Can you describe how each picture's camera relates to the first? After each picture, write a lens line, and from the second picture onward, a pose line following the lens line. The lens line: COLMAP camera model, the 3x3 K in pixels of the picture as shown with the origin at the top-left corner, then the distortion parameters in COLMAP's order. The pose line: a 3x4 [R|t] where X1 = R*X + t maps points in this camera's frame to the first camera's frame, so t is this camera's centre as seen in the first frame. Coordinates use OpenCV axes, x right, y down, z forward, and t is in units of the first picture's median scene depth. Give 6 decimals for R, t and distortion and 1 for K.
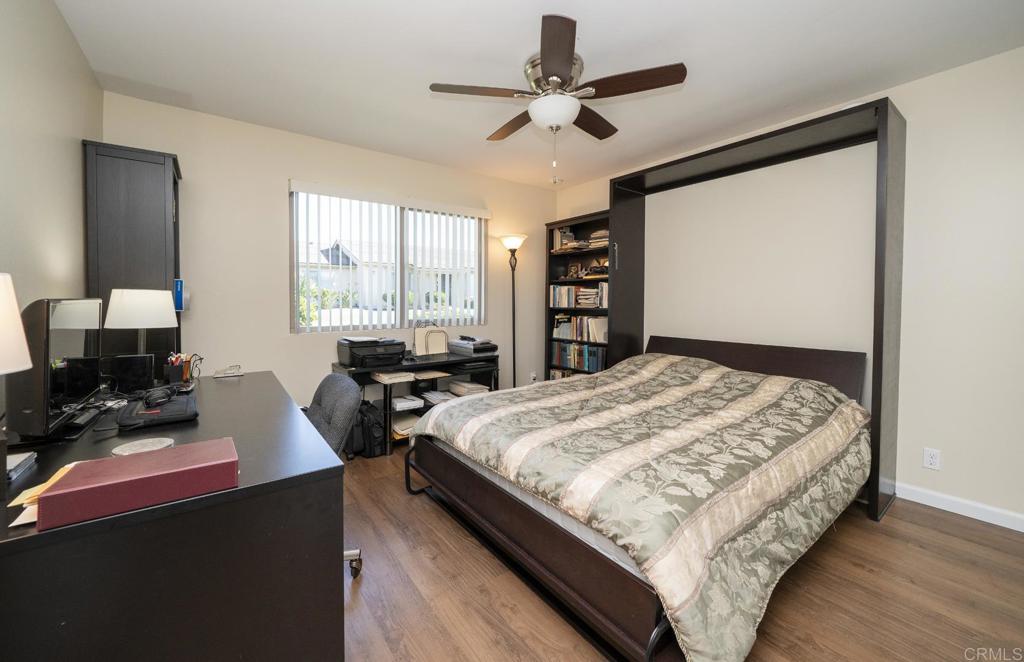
lens RADIAL K [[406.5, 0, 513.5], [0, 406.5, 318.2], [0, 0, 1]] dist [0.000816, -0.002486]
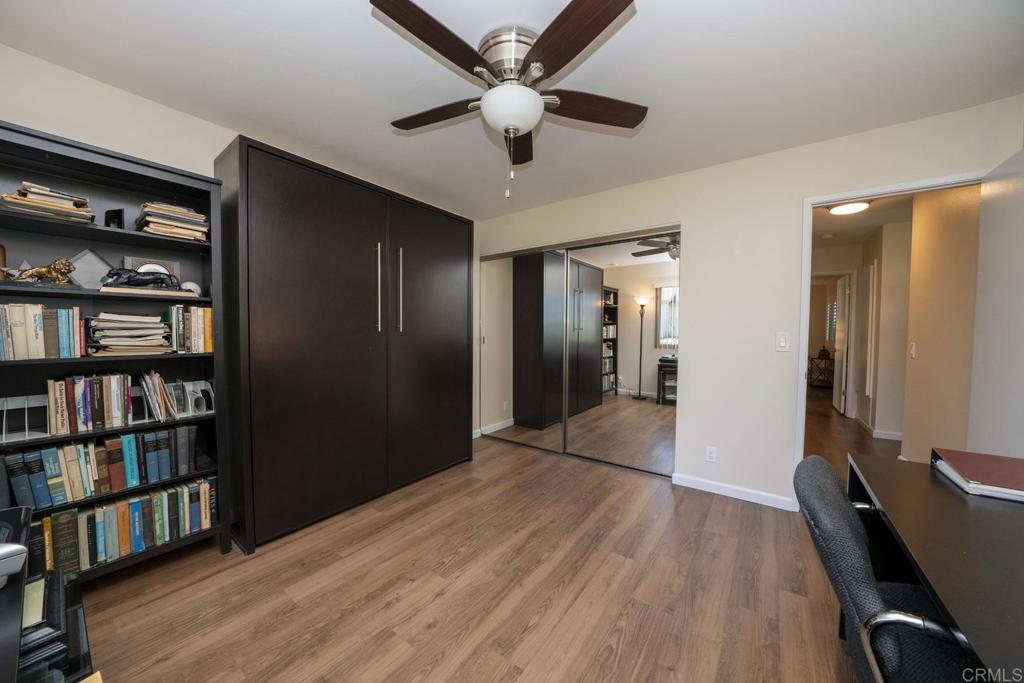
lens RADIAL K [[351.3, 0, 518.5], [0, 351.3, 343.0], [0, 0, 1]] dist [-0.000413, 0.000119]
pose [[-0.301538, -0.043010, 0.952483, -0.567801], [0.018360, 0.998535, 0.050902, -0.086250], [-0.953277, 0.032836, -0.300307, 1.120081]]
